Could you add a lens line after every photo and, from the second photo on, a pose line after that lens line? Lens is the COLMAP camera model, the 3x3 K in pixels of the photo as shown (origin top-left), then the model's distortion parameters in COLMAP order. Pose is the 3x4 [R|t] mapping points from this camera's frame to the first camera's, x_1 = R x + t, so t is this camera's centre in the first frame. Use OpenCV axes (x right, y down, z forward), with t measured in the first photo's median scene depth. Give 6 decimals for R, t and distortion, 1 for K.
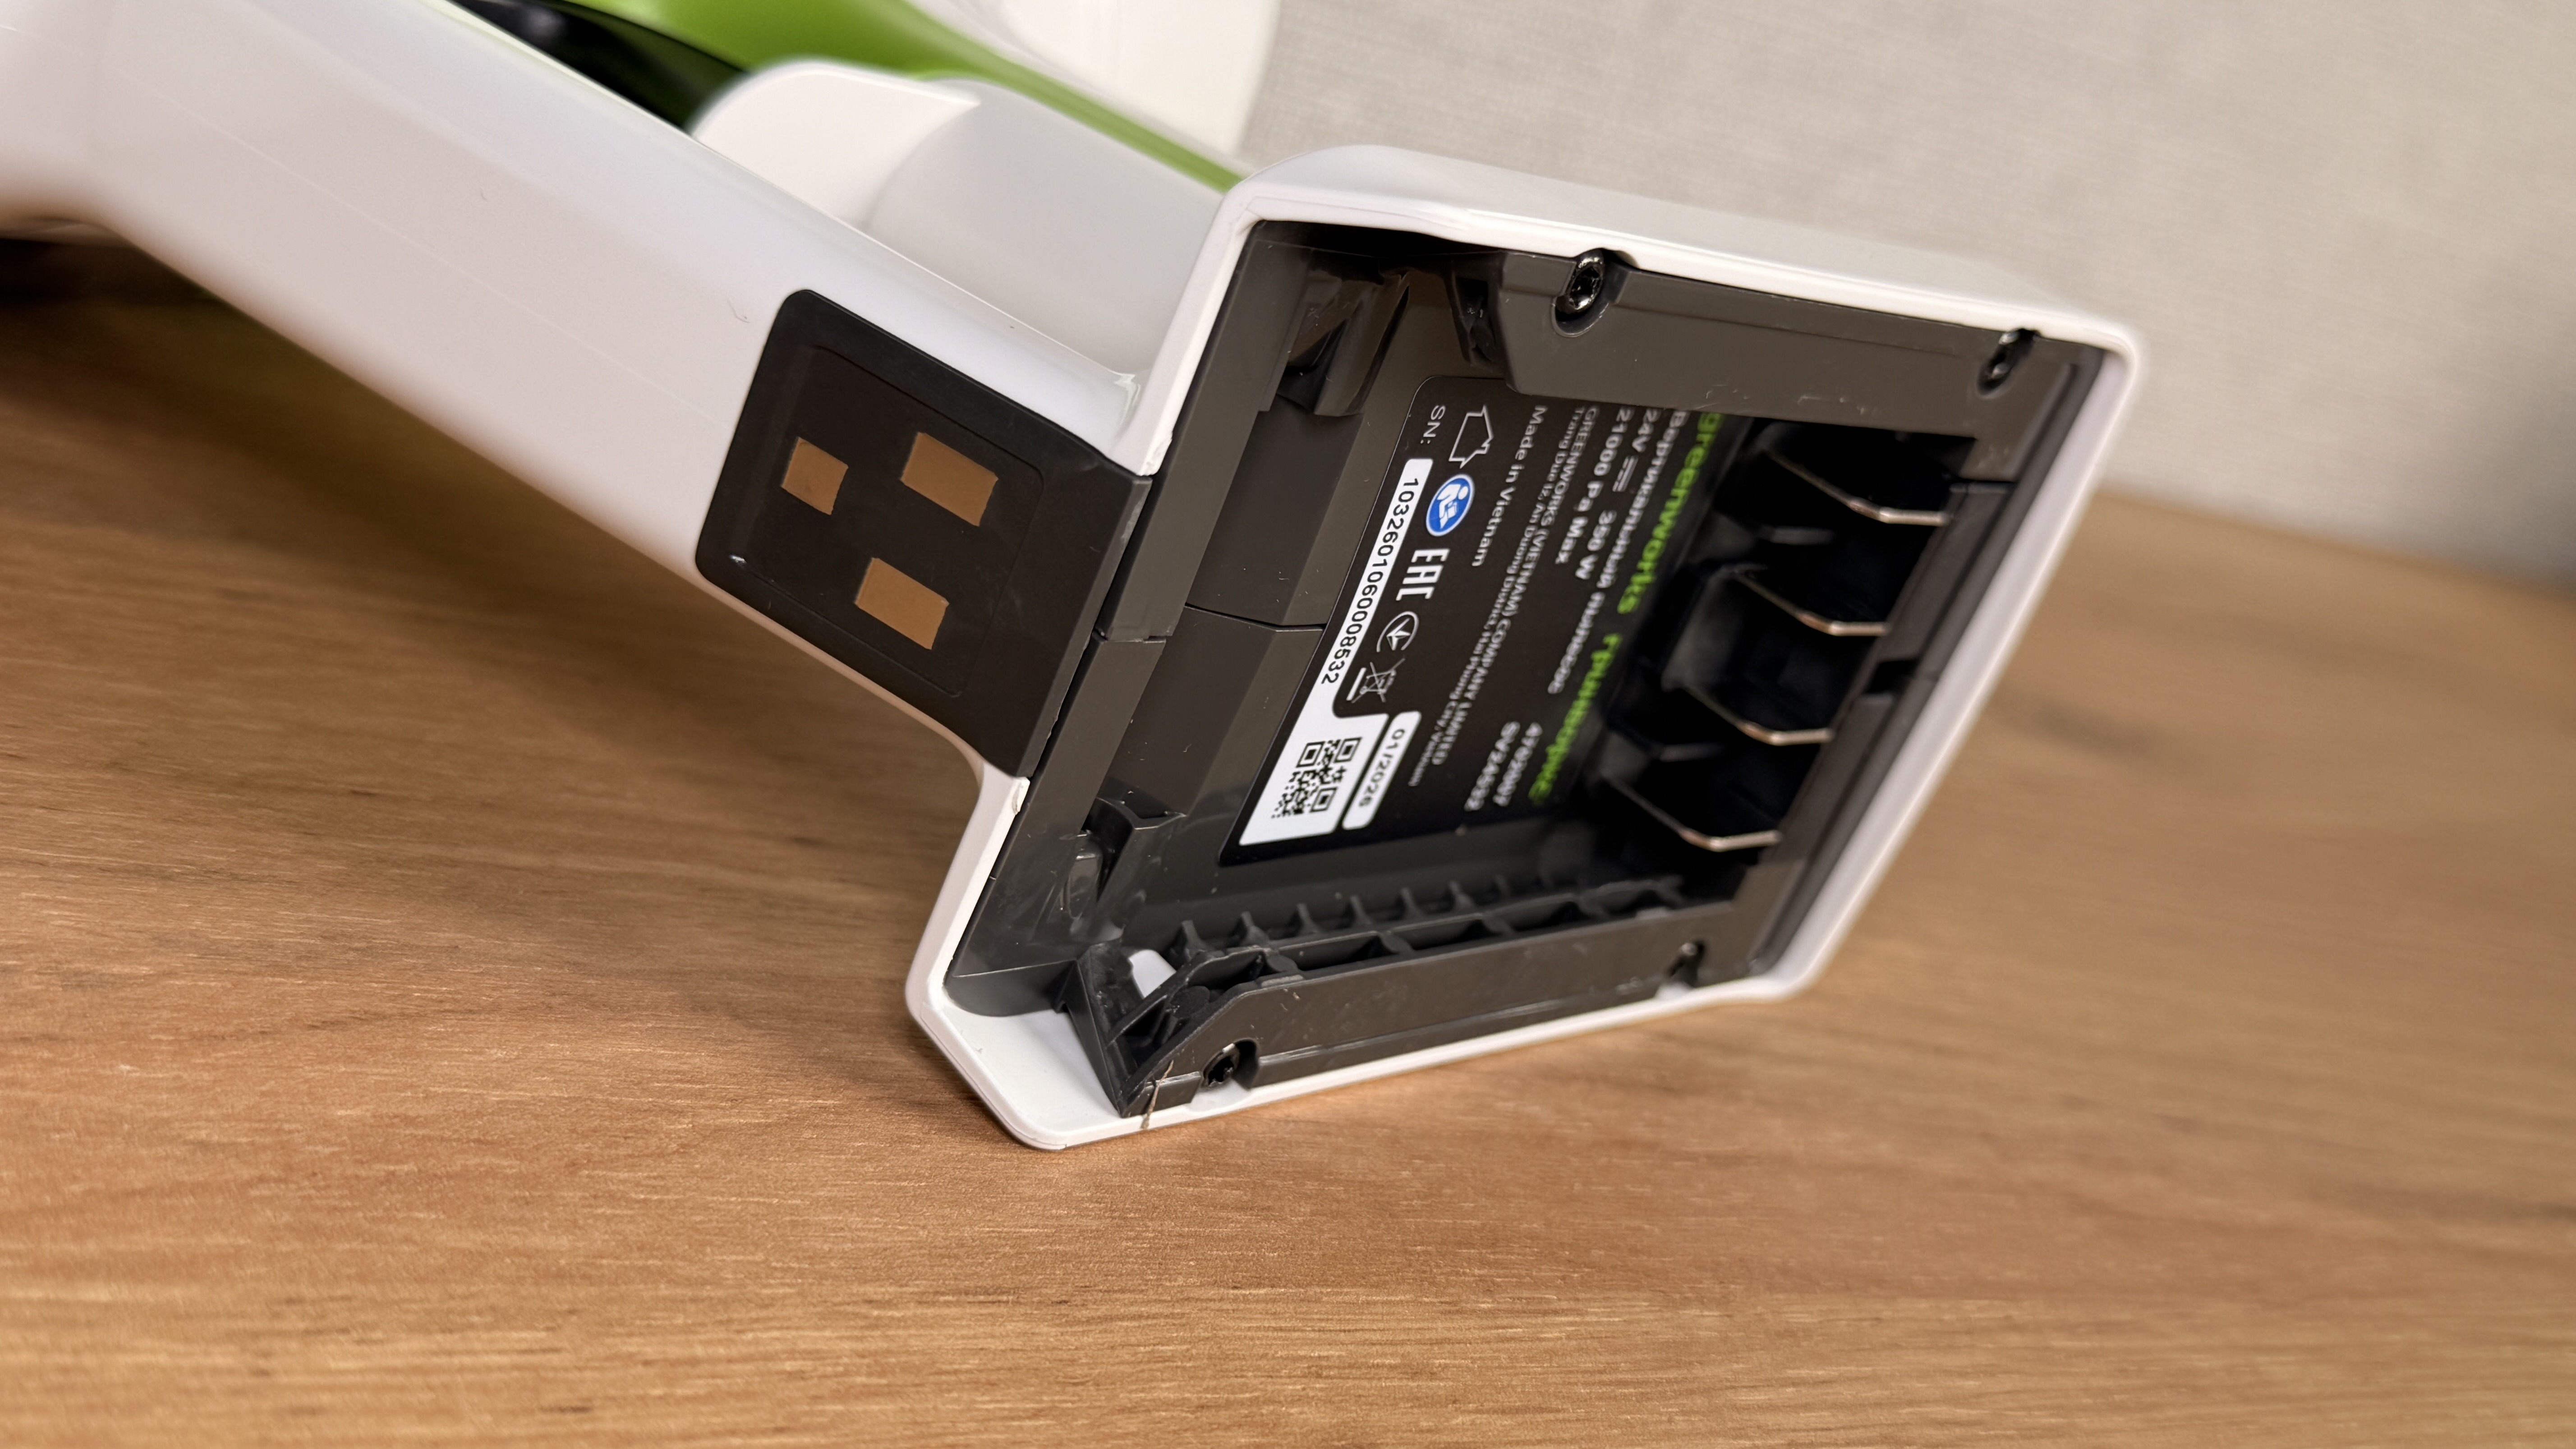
lens RADIAL K [[2820.7, 0, 1296.4], [0, 2820.7, 719.2], [0, 0, 1]] dist [0.196877, -0.671255]
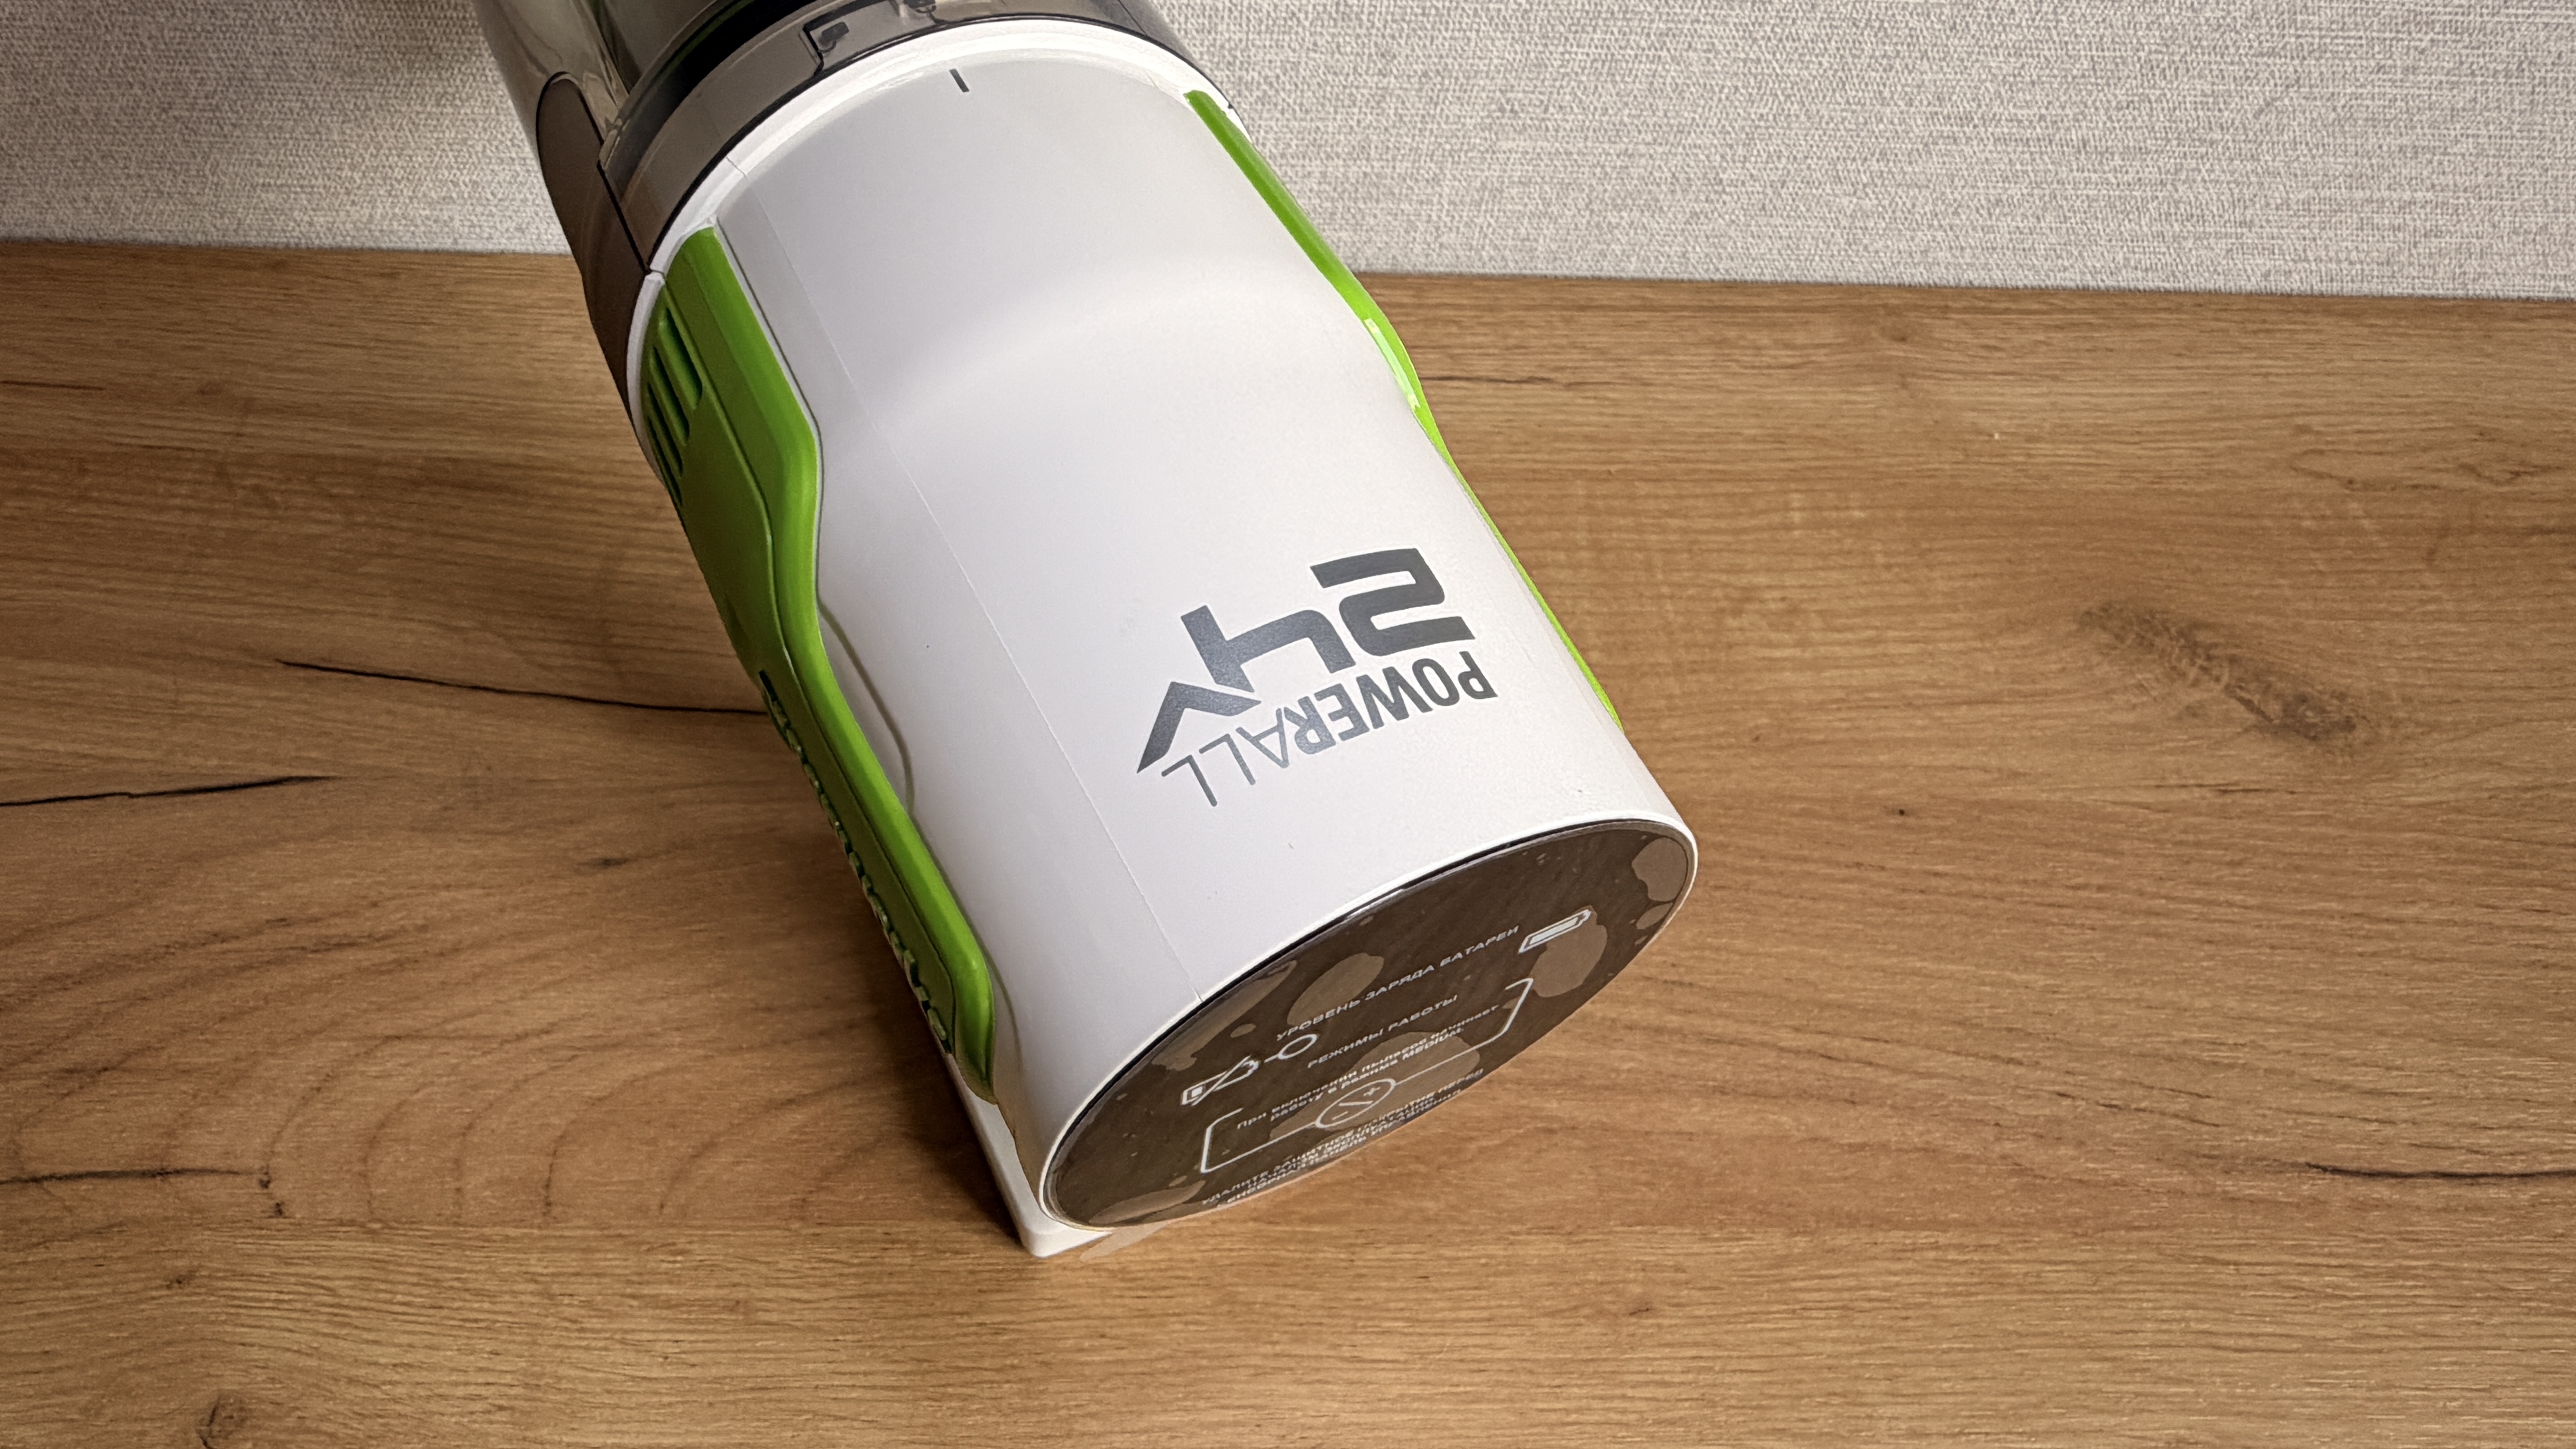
lens RADIAL K [[1597.9, 0, 1144.2], [0, 1597.9, 721.7], [0, 0, 1]] dist [-0.002691, 0.002814]
pose [[0.852778, 0.219041, -0.474122, 0.232230], [0.085033, 0.837459, 0.539844, -1.252622], [0.515305, -0.500682, 0.695541, -0.289951]]
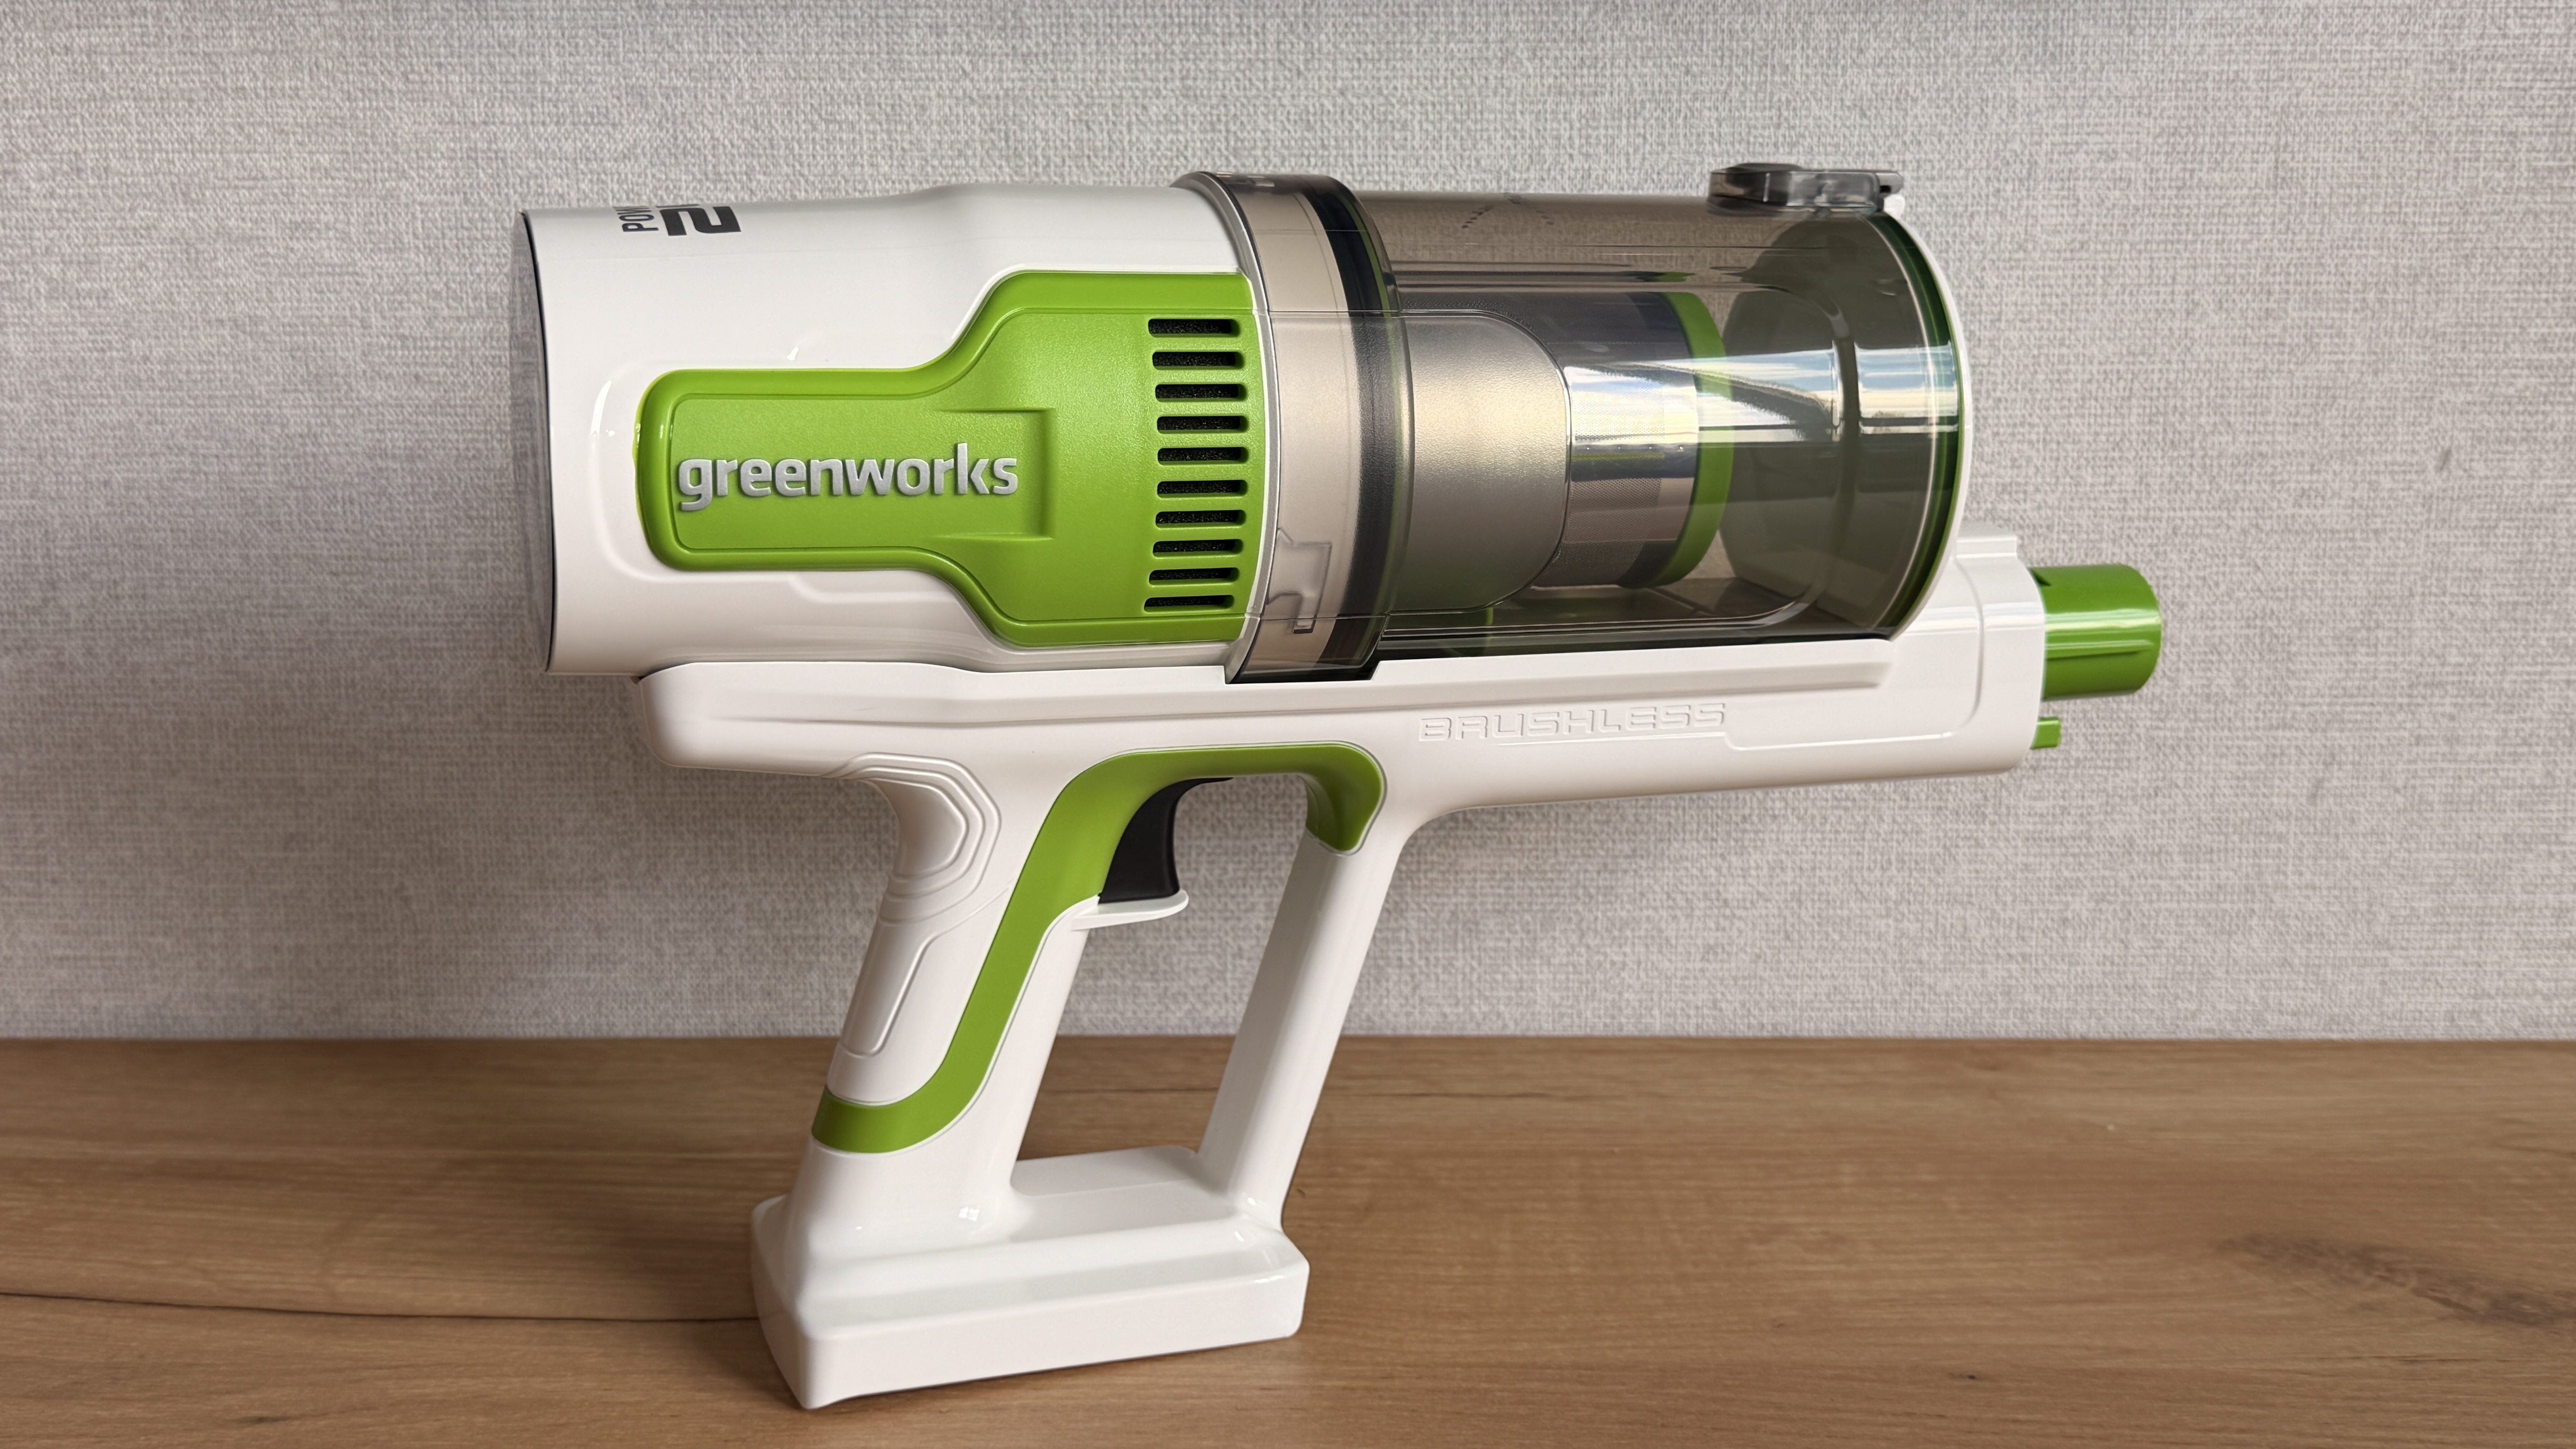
lens RADIAL K [[2714.9, 0, 1288.0], [0, 2714.9, 724.5], [0, 0, 1]] dist [0.186156, -0.483097]
pose [[0.831137, -0.207611, -0.515857, 1.055628], [0.108843, 0.970482, -0.215214, -0.100278], [0.545311, 0.122725, 0.829201, -1.056639]]
